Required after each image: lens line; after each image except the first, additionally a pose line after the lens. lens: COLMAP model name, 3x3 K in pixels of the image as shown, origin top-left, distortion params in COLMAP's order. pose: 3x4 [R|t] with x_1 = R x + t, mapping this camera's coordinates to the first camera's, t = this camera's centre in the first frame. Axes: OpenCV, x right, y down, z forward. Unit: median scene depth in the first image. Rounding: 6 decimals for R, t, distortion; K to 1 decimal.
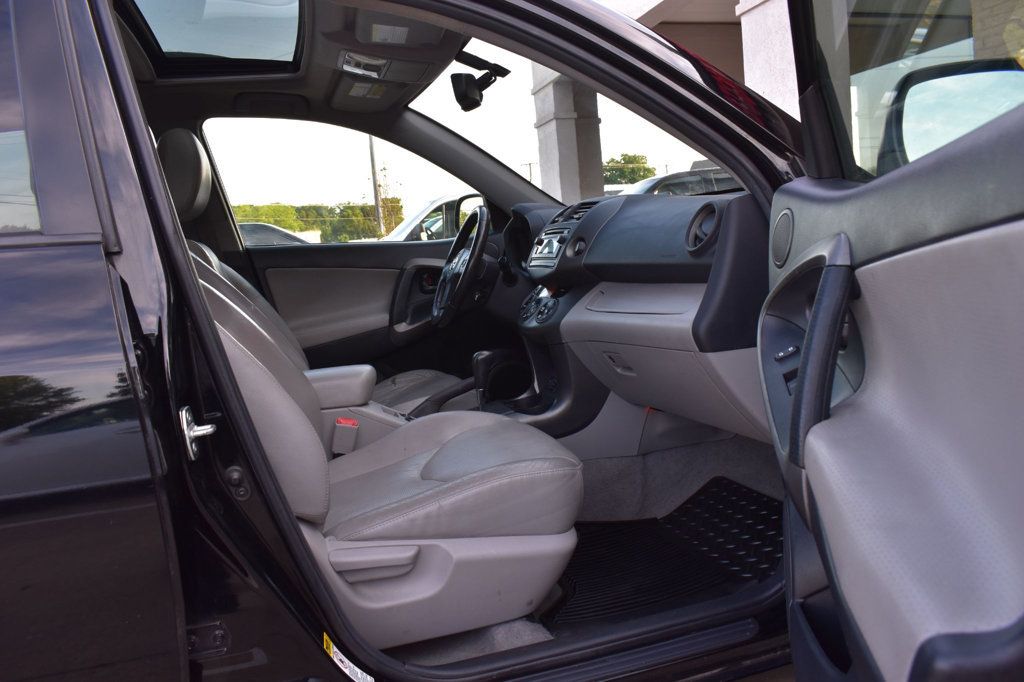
lens RADIAL K [[791.7, 0, 512.0], [0, 791.7, 341.0], [0, 0, 1]] dist [-0.104508, 0.008342]
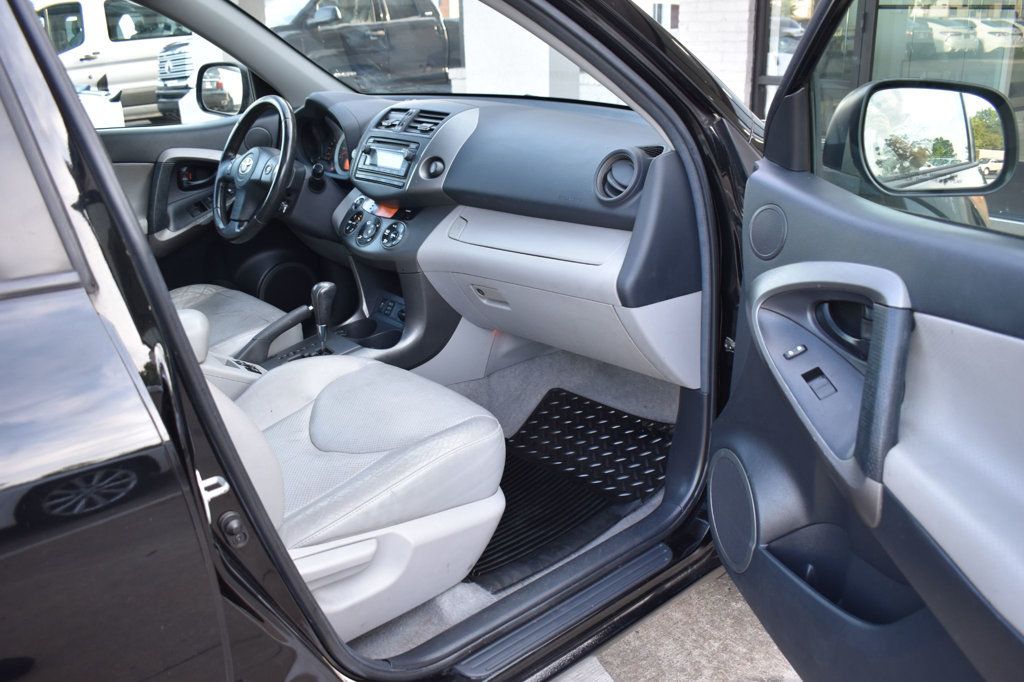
lens RADIAL K [[877.5, 0, 512.0], [0, 877.5, 341.0], [0, 0, 1]] dist [-0.084111, 0.005298]
pose [[0.905020, -0.091857, 0.415333, -0.279748], [0.004000, 0.978200, 0.207627, -0.136237], [-0.425350, -0.186245, 0.885658, 0.035144]]
